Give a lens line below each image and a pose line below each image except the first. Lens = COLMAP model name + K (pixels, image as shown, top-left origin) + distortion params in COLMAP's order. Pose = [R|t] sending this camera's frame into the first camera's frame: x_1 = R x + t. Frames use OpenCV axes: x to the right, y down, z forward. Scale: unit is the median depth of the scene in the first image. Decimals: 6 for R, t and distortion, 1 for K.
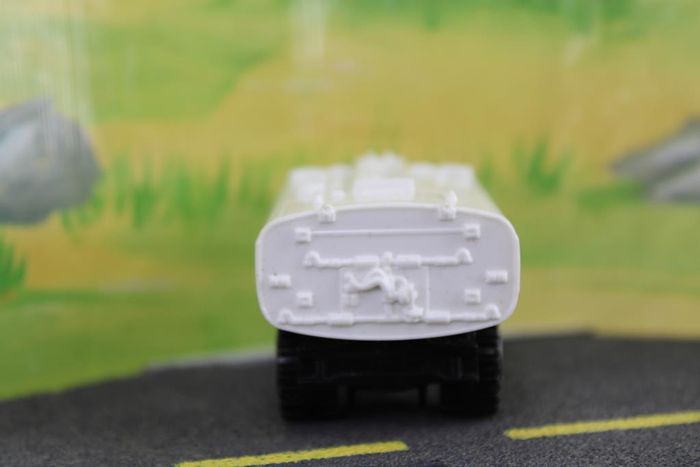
lens RADIAL K [[1429.9, 0, 350.0], [0, 1429.9, 233.5], [0, 0, 1]] dist [0.000187, 0.396596]
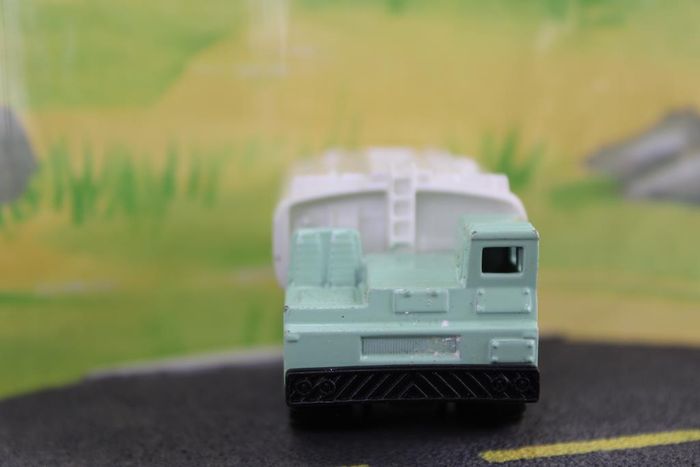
lens RADIAL K [[1429.9, 0, 350.0], [0, 1429.9, 233.5], [0, 0, 1]] dist [0.000187, 0.396596]
pose [[0.999044, 0.006949, 0.043168, -0.015617], [-0.007569, 0.999870, 0.014218, -0.015183], [-0.043064, -0.014531, 0.998967, 0.089377]]
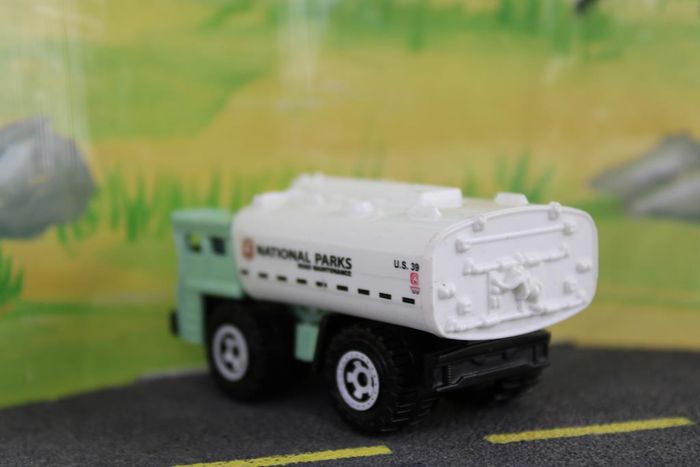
lens RADIAL K [[1429.9, 0, 350.0], [0, 1429.9, 233.5], [0, 0, 1]] dist [0.000187, 0.396596]
pose [[0.999984, -0.000577, 0.005599, 0.004491], [0.000656, 0.999899, -0.014187, 0.005787], [-0.005591, 0.014190, 0.999884, -0.040501]]
